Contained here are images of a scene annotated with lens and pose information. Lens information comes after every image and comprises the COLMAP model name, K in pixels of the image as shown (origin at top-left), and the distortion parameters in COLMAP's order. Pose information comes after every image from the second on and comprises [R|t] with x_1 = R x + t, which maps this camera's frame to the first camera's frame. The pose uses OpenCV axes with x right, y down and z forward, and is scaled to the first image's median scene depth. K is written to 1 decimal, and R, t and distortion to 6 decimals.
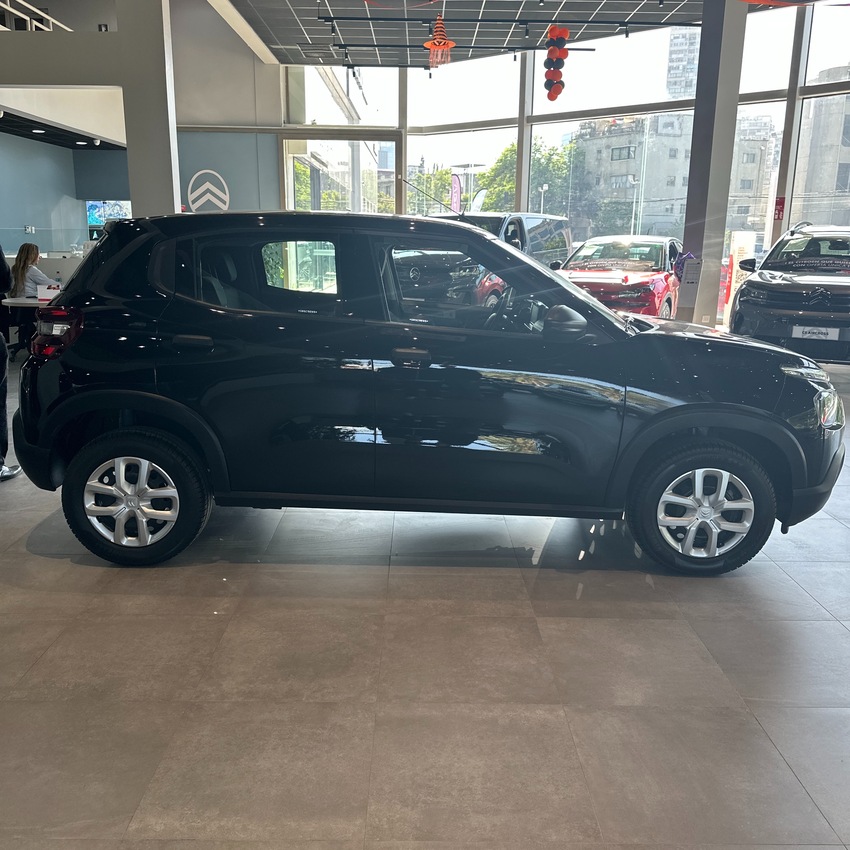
lens RADIAL K [[799.5, 0, 425.0], [0, 799.5, 425.0], [0, 0, 1]] dist [0.066156, -0.116549]
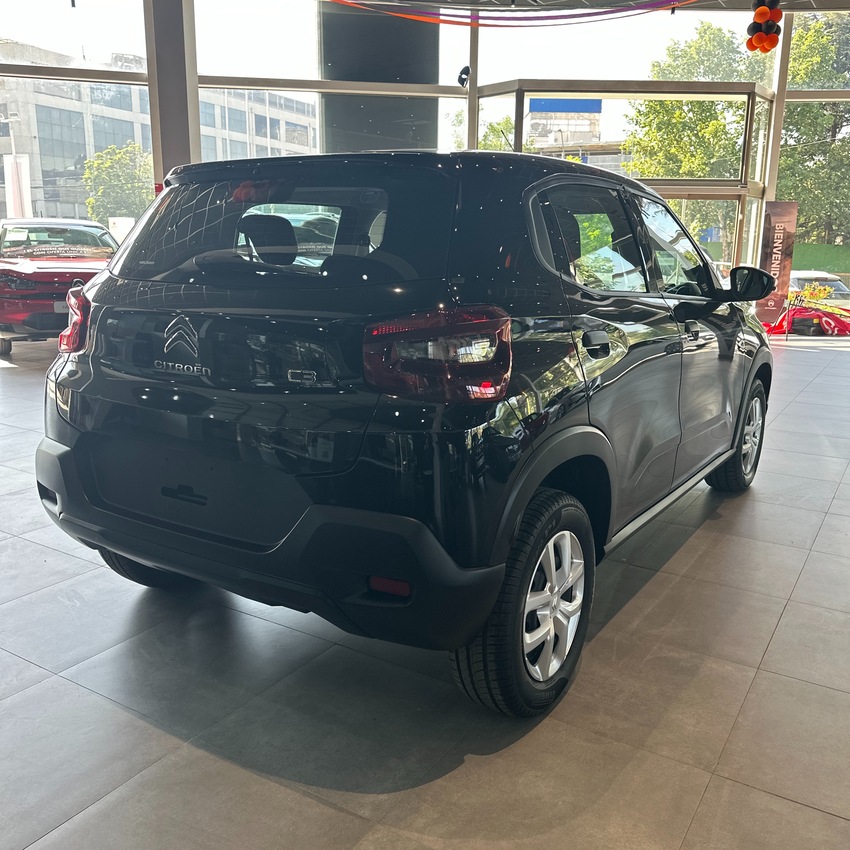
lens RADIAL K [[783.7, 0, 425.0], [0, 783.7, 425.0], [0, 0, 1]] dist [0.002605, -0.002414]
pose [[0.554478, -0.213139, 0.804442, -0.834665], [0.196580, 0.972836, 0.122258, -0.142529], [-0.808648, 0.090348, 0.581314, 0.638240]]
